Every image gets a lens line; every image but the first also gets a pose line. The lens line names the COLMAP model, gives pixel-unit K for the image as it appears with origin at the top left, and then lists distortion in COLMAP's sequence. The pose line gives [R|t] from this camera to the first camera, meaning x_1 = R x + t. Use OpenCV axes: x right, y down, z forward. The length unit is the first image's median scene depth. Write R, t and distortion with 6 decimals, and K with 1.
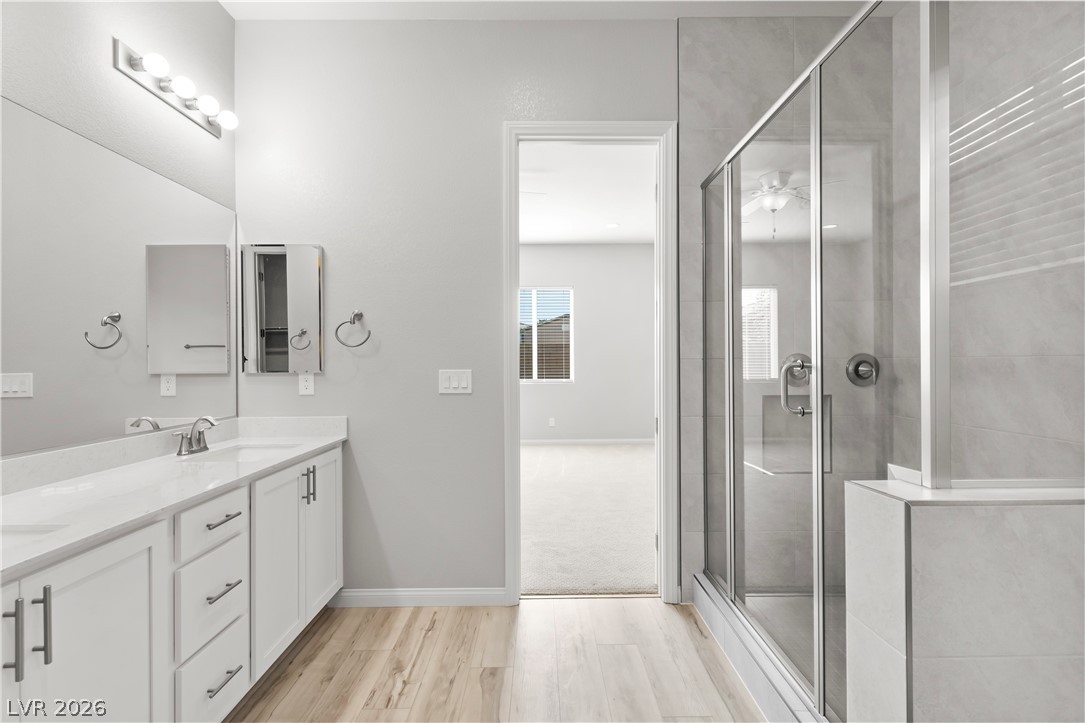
lens RADIAL K [[514.3, 0, 552.1], [0, 514.3, 361.5], [0, 0, 1]] dist [-0.000818, -0.000444]
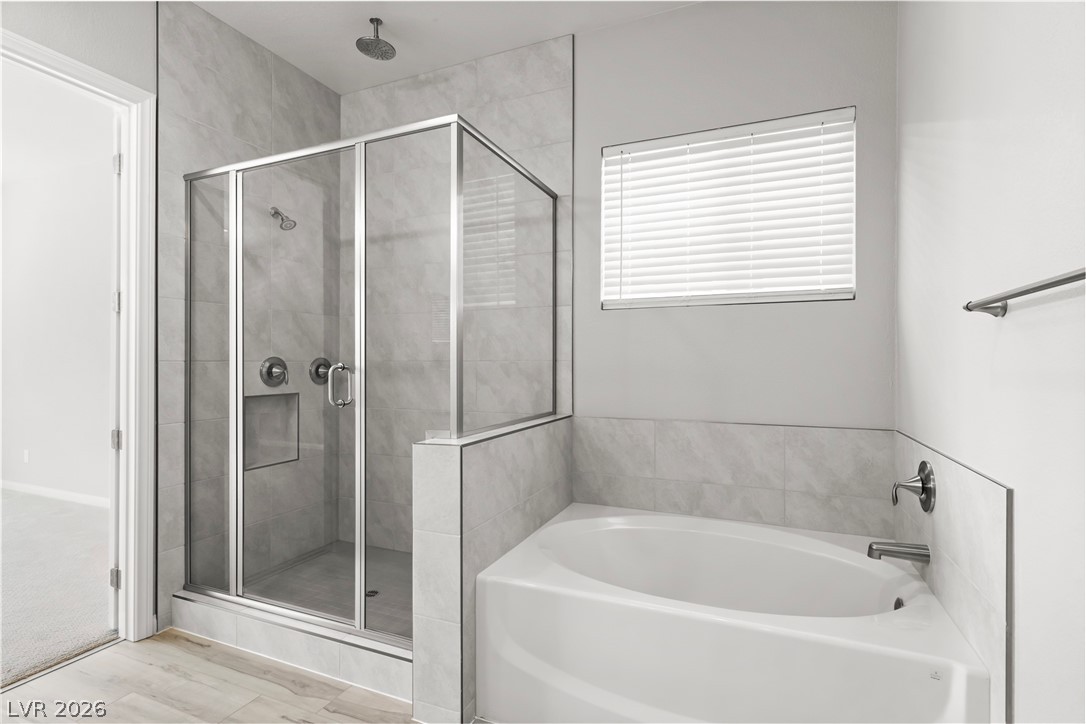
lens RADIAL K [[514.7, 0, 552.6], [0, 514.7, 362.0], [0, 0, 1]] dist [-0.000818, -0.000444]
pose [[0.387633, 0.005244, 0.921799, -0.333294], [-0.003091, 0.999986, -0.004389, -0.001561], [-0.921808, -0.001148, 0.387644, 0.016239]]
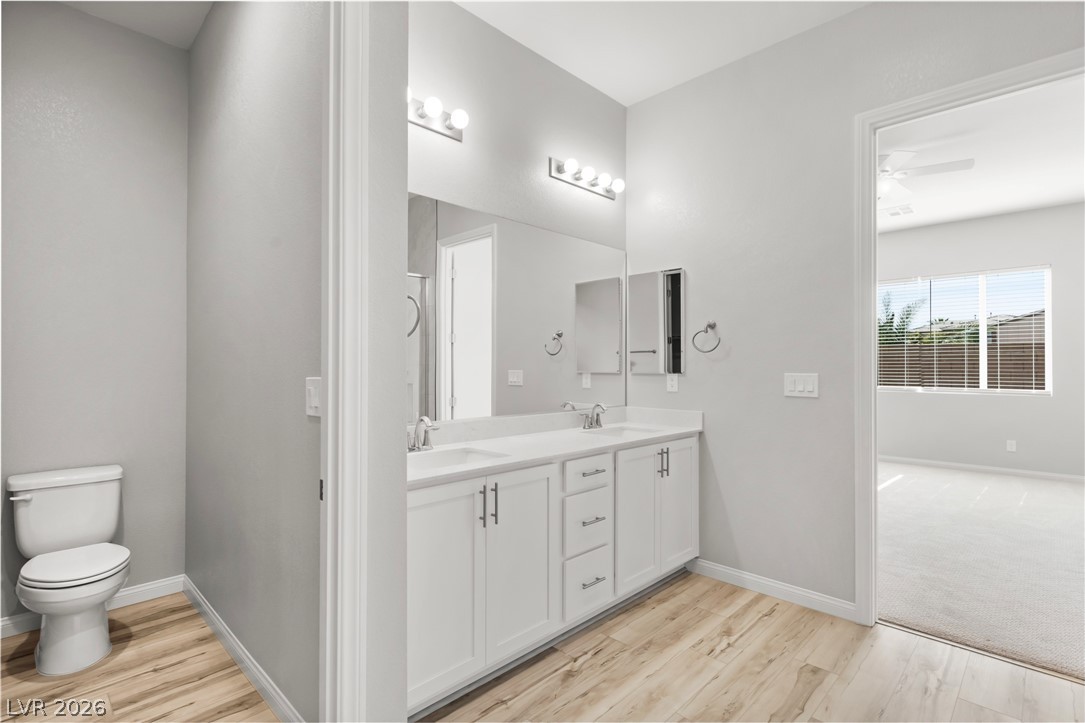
lens RADIAL K [[514.3, 0, 552.1], [0, 514.3, 361.5], [0, 0, 1]] dist [-0.000818, -0.000444]
pose [[0.709957, 0.002253, -0.704241, 0.187896], [-0.006600, 0.999972, -0.003455, -0.001134], [0.704214, 0.007101, 0.709952, -0.076903]]
